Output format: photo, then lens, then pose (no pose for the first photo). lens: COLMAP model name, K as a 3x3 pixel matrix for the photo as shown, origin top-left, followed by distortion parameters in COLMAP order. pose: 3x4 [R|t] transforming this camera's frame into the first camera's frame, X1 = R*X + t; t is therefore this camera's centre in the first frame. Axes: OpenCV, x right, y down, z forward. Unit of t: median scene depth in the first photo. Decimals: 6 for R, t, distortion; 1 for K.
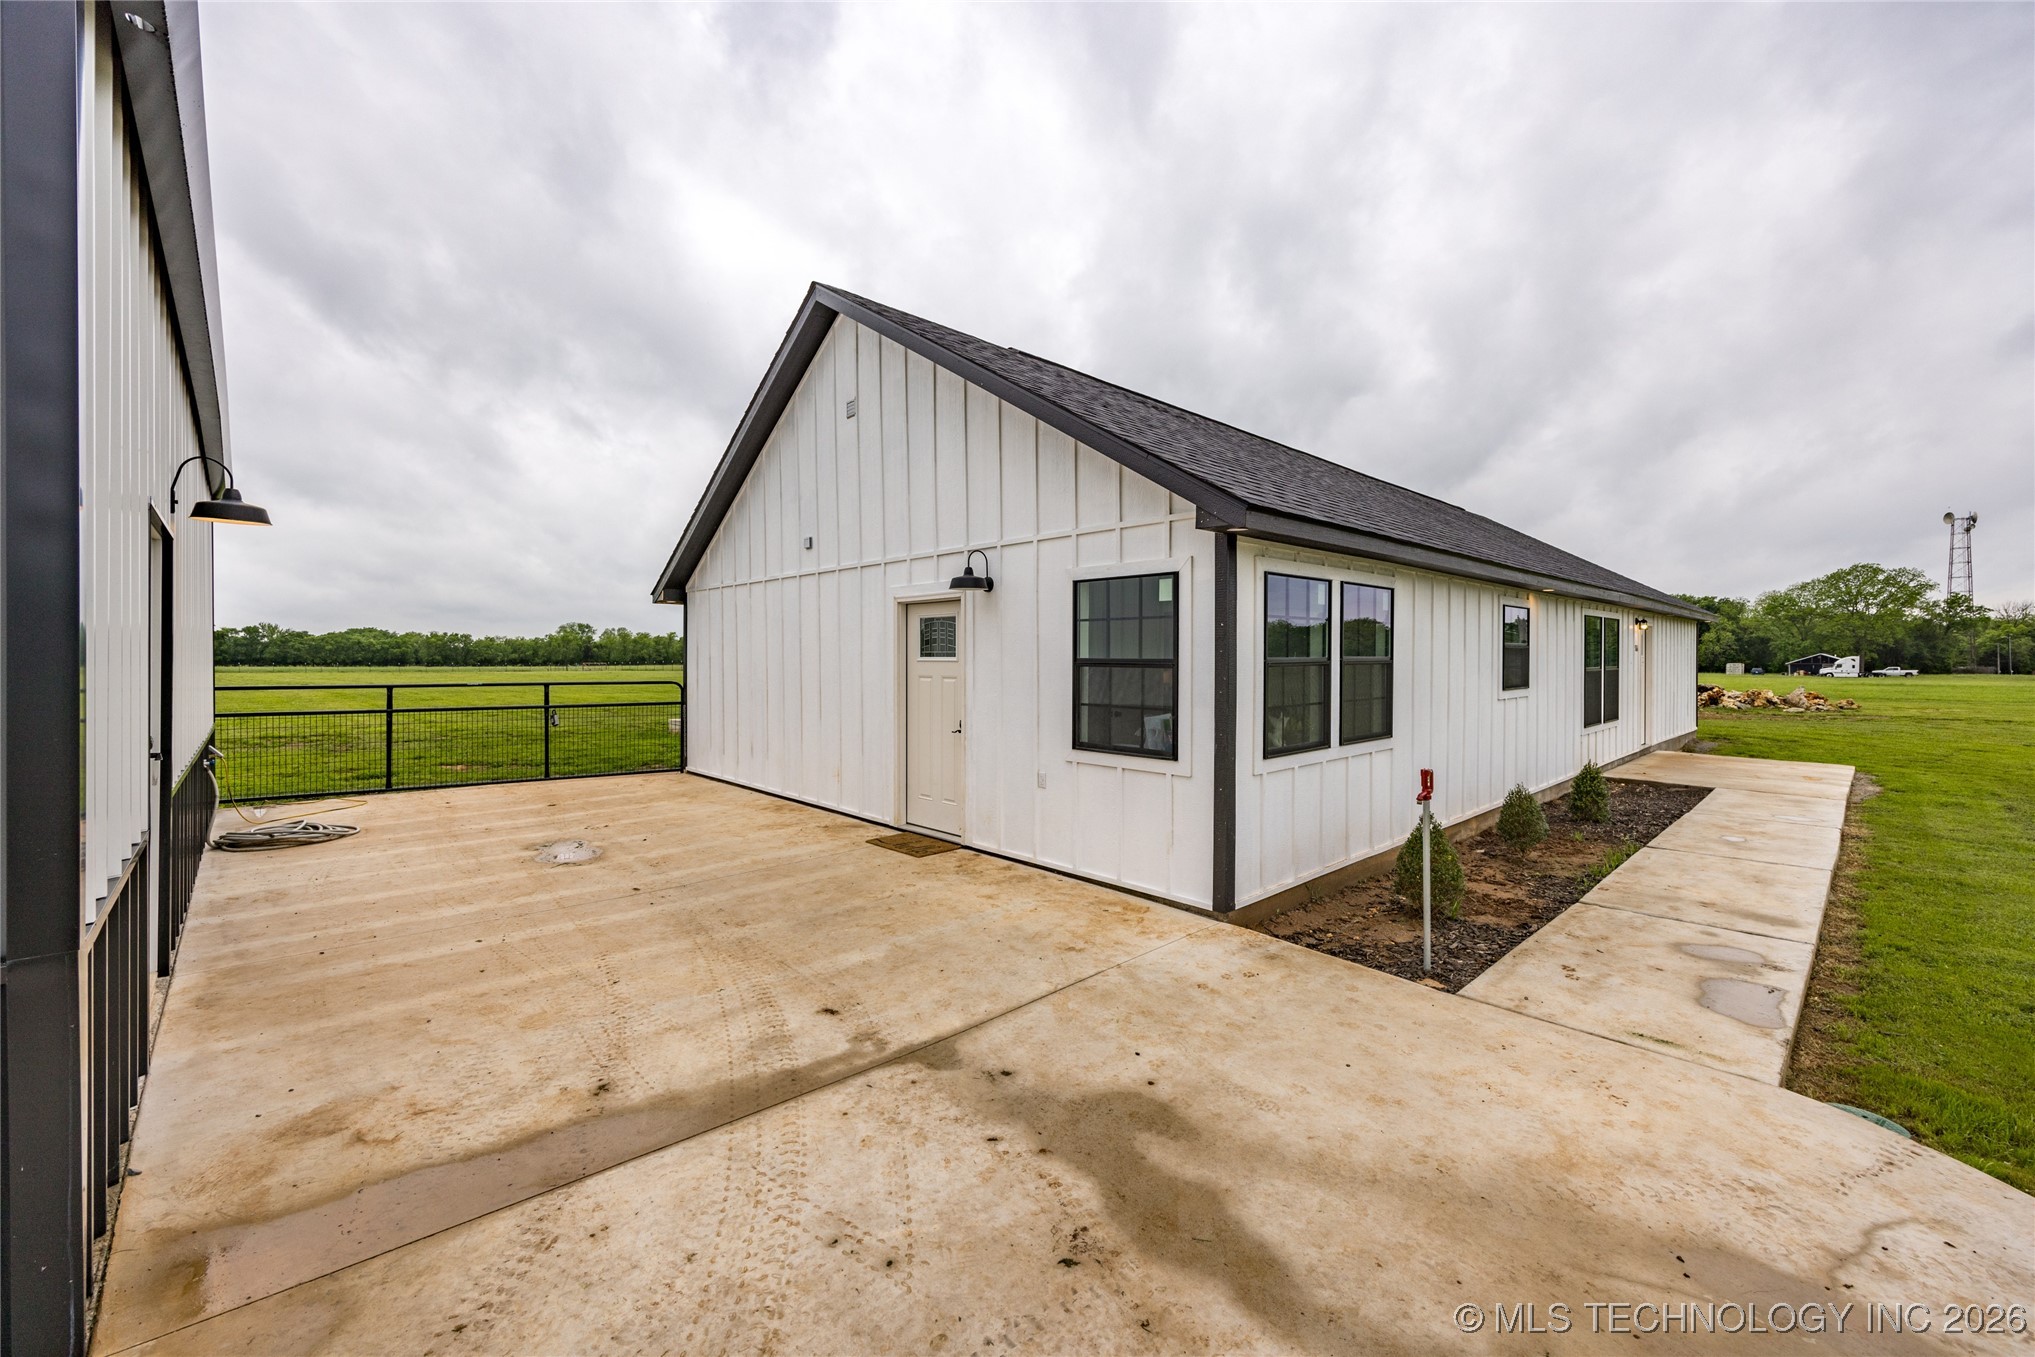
lens RADIAL K [[810.9, 0, 1017.5], [0, 810.9, 678.5], [0, 0, 1]] dist [0.003306, 0.000187]
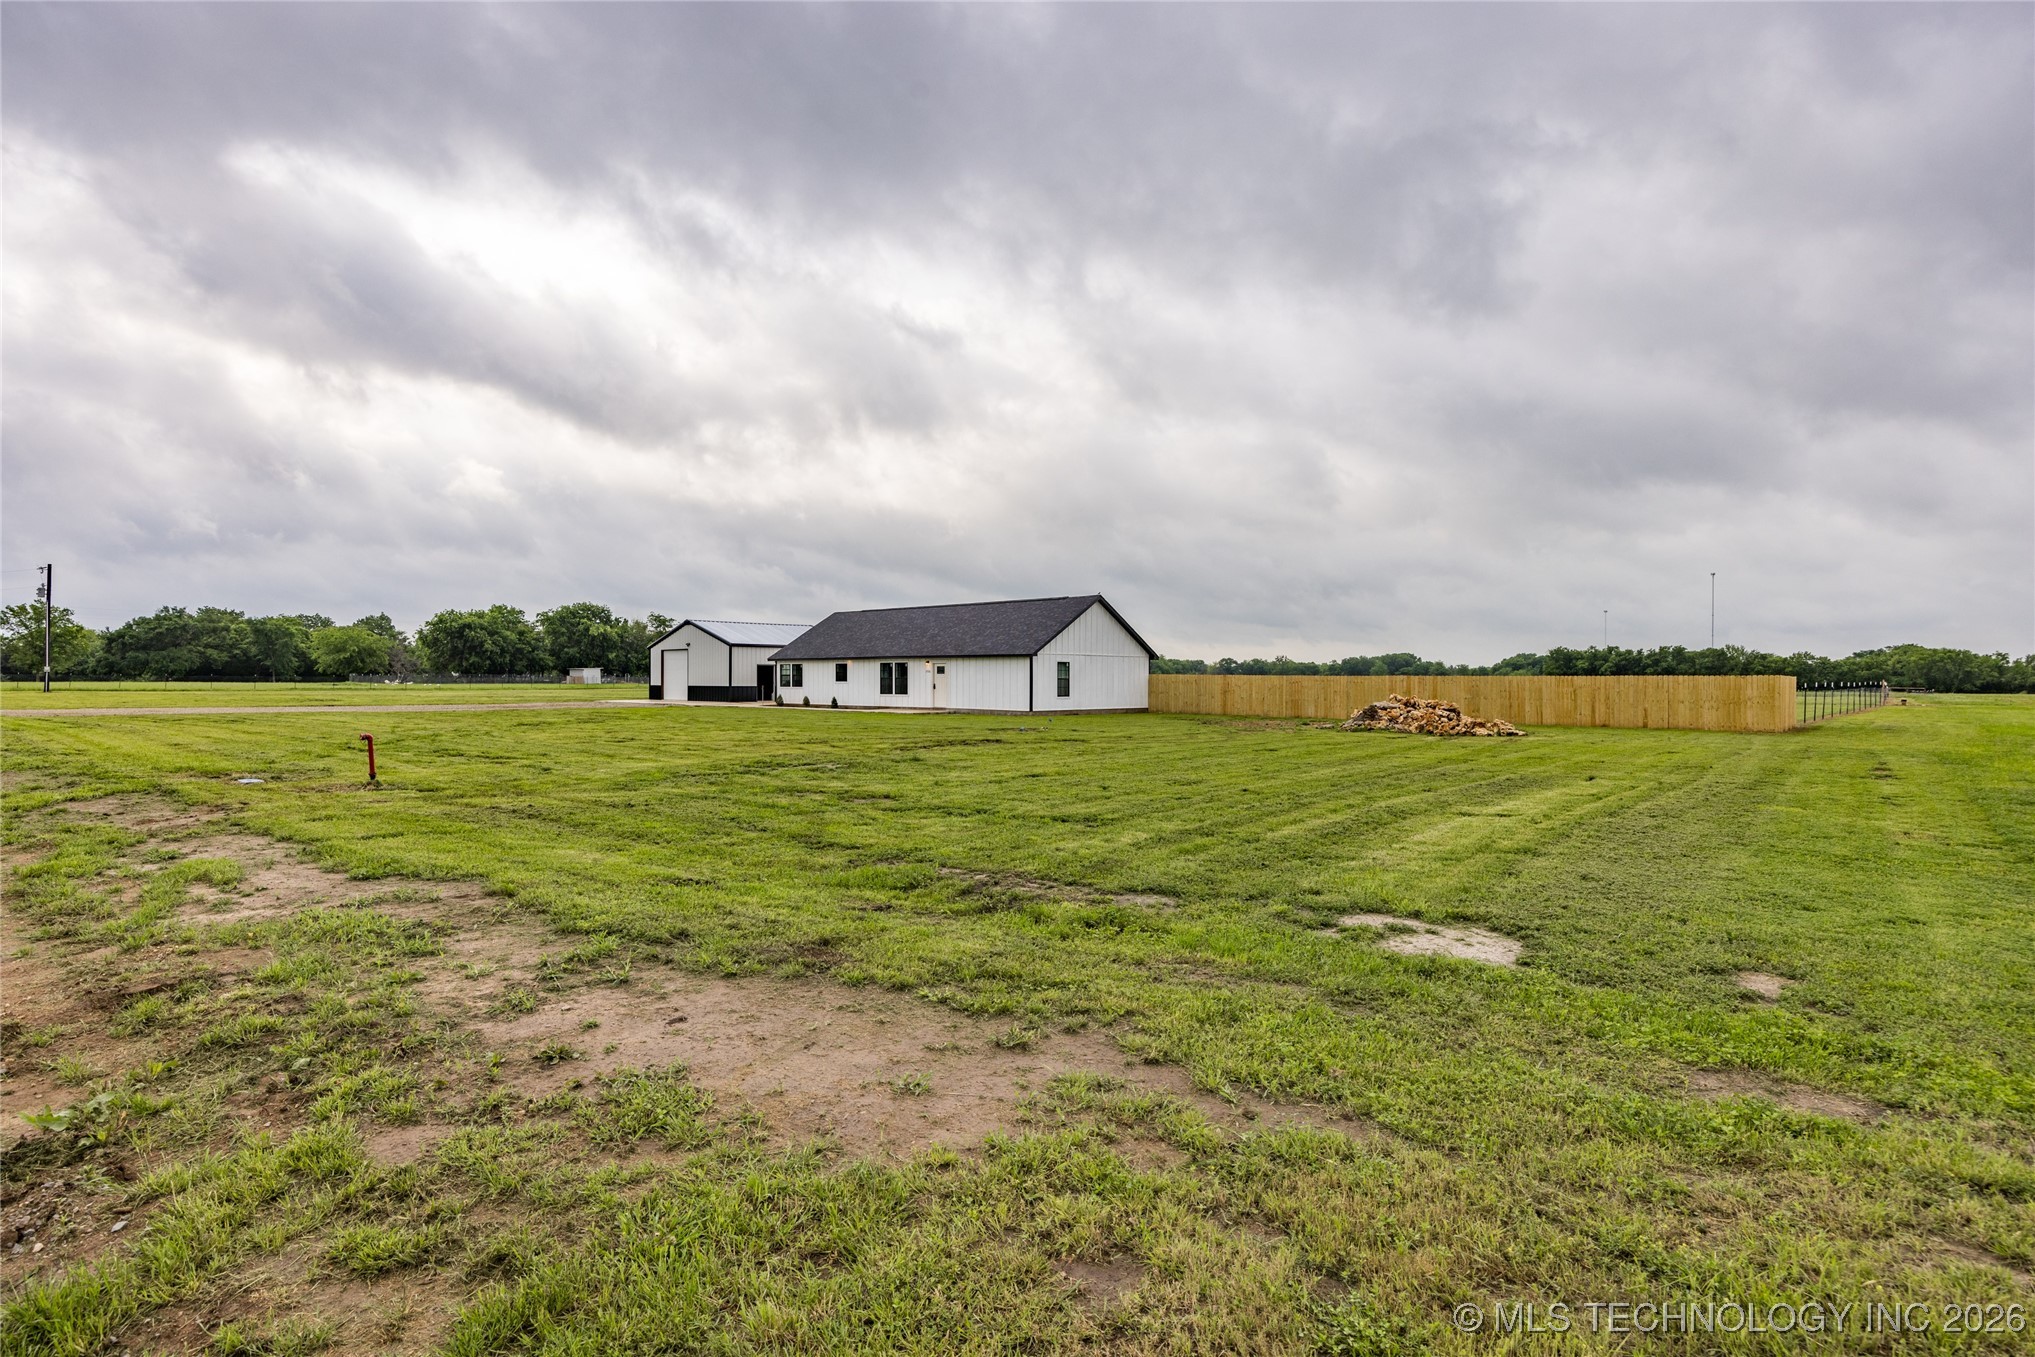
lens RADIAL K [[1039.7, 0, 1017.5], [0, 1039.7, 678.5], [0, 0, 1]] dist [0.018347, 0.000058]
pose [[0.082781, 0.000765, -0.996568, 9.187728], [-0.029034, 0.999577, -0.001644, -0.030744], [0.996145, 0.029071, 0.082768, 2.085664]]
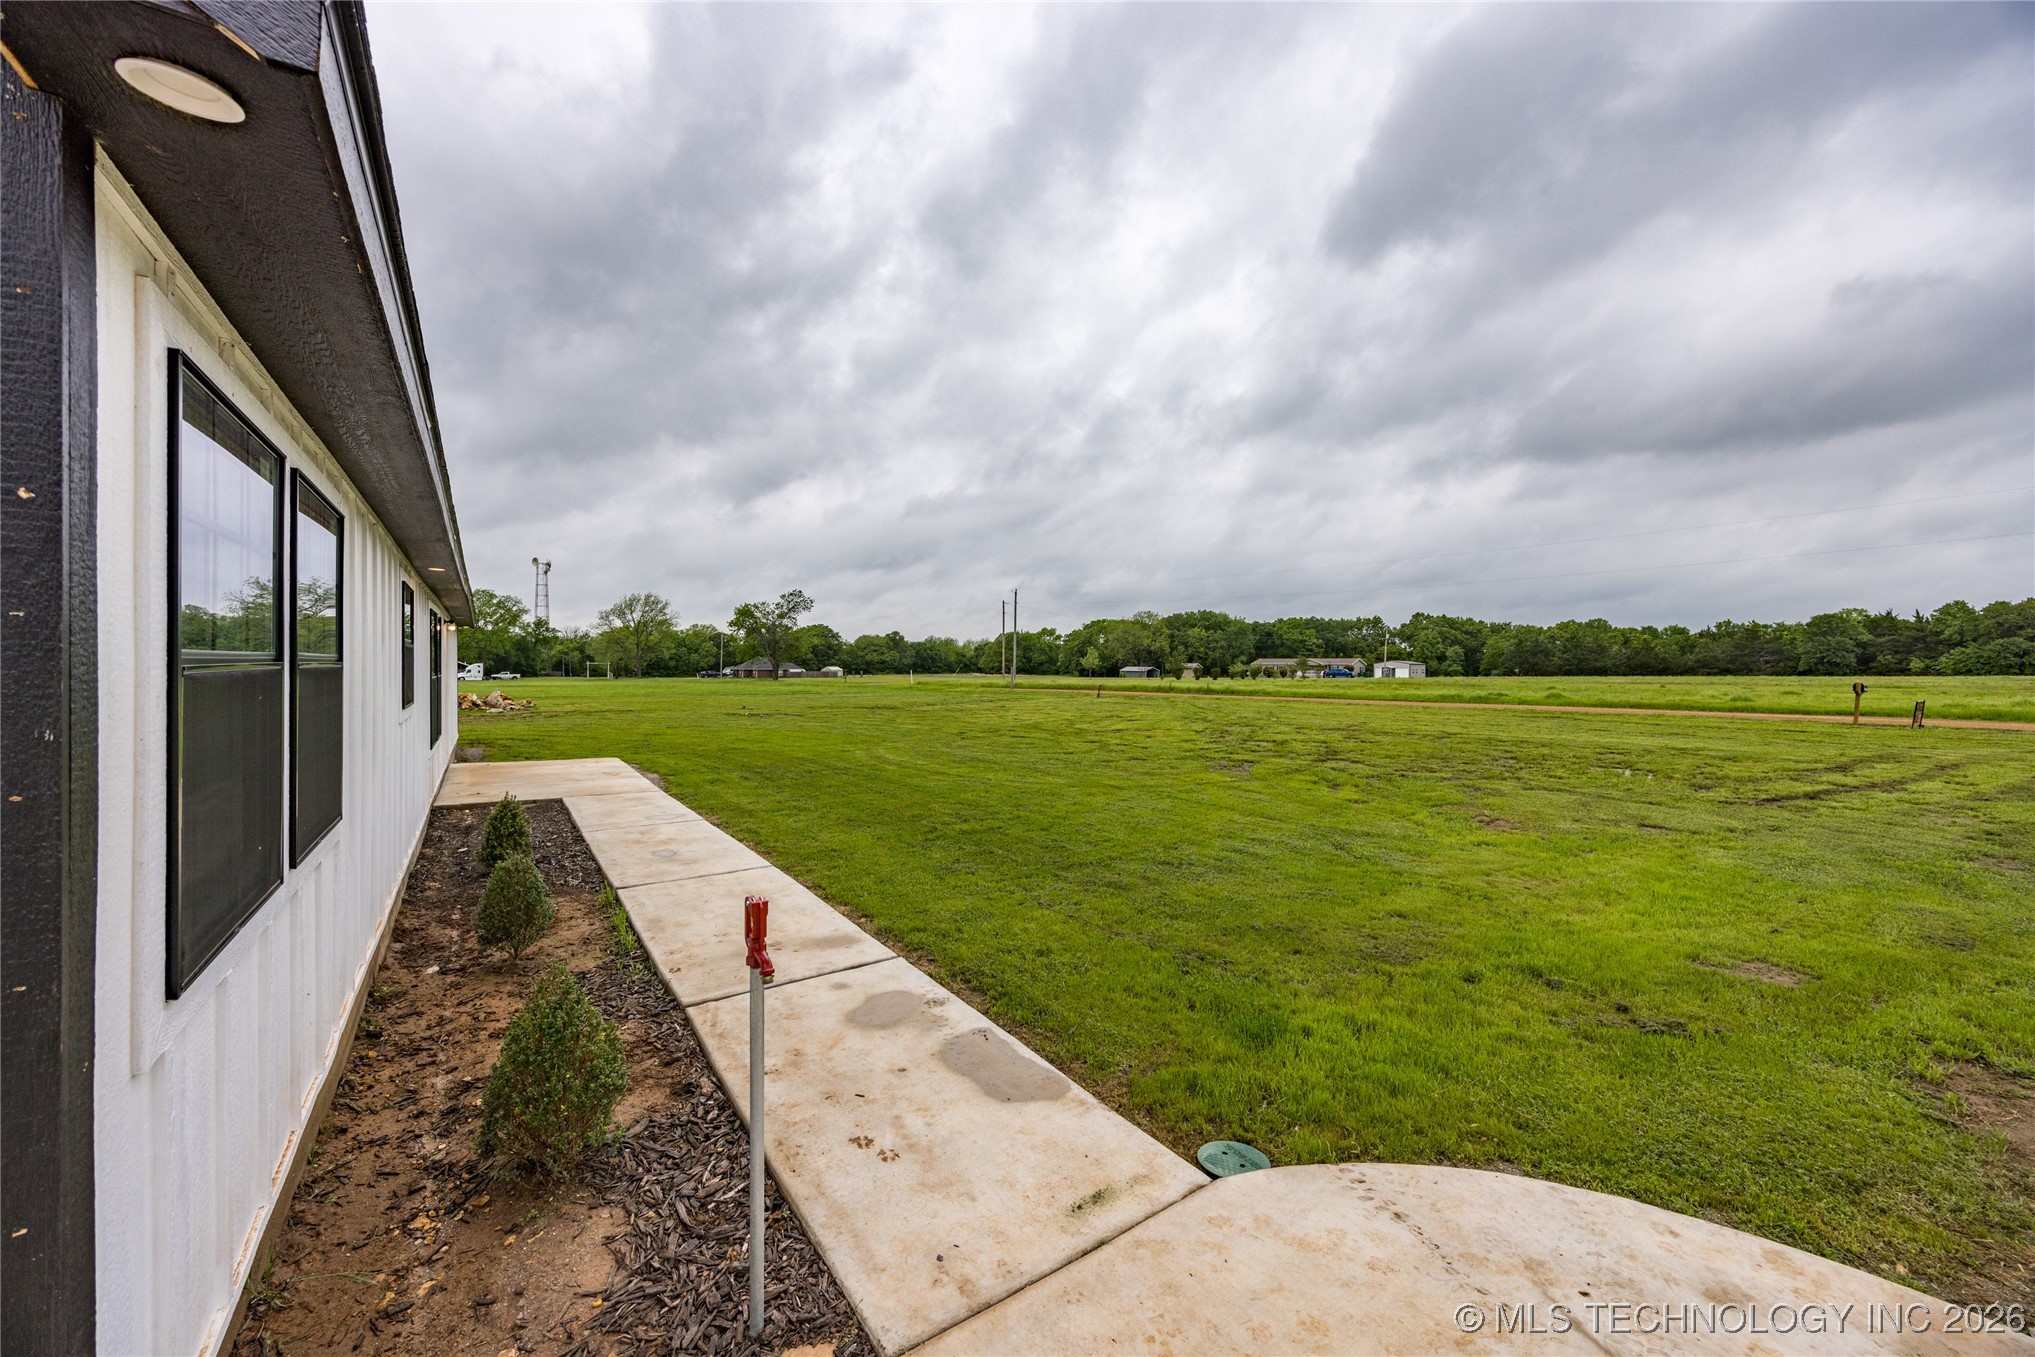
lens RADIAL K [[770.1, 0, 1017.5], [0, 770.1, 678.5], [0, 0, 1]] dist [0.000404, -0.000016]
pose [[0.156387, -0.013785, 0.987600, 0.067592], [0.020589, 0.999731, 0.010694, -0.010613], [-0.987481, 0.018662, 0.156629, 0.537532]]
